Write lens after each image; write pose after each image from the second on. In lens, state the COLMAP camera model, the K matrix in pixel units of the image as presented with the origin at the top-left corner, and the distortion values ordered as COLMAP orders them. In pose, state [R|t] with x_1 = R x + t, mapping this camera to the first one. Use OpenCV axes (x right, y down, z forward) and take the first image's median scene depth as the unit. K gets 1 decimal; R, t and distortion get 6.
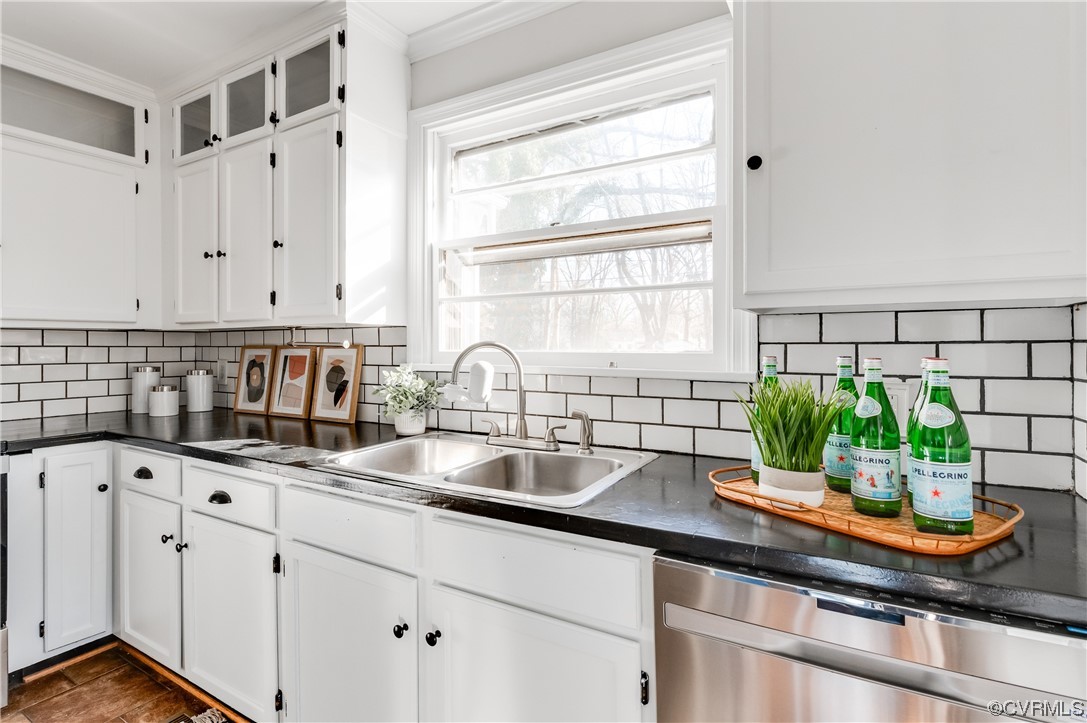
lens RADIAL K [[520.6, 0, 535.2], [0, 520.6, 346.1], [0, 0, 1]] dist [-0.001980, -0.000172]
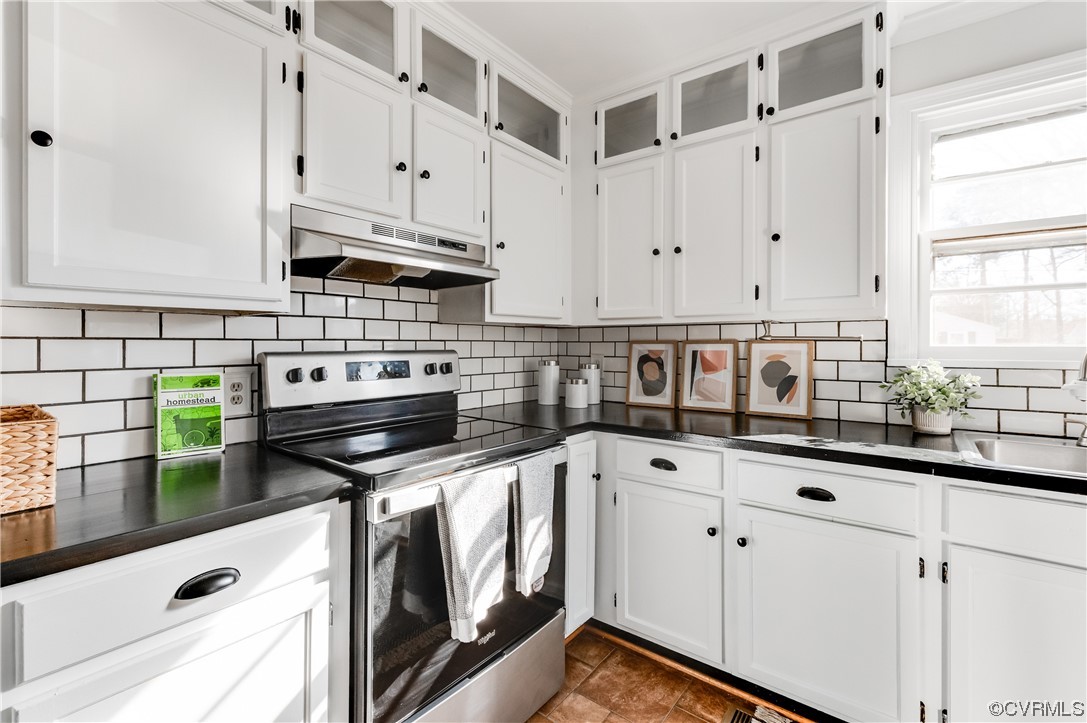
lens RADIAL K [[487.3, 0, 536.5], [0, 487.3, 344.3], [0, 0, 1]] dist [0.002566, -0.000407]
pose [[0.991814, 0.001768, -0.127680, -0.698643], [-0.001635, 0.999998, 0.001142, 0.005948], [0.127681, -0.000924, 0.991815, 0.016895]]
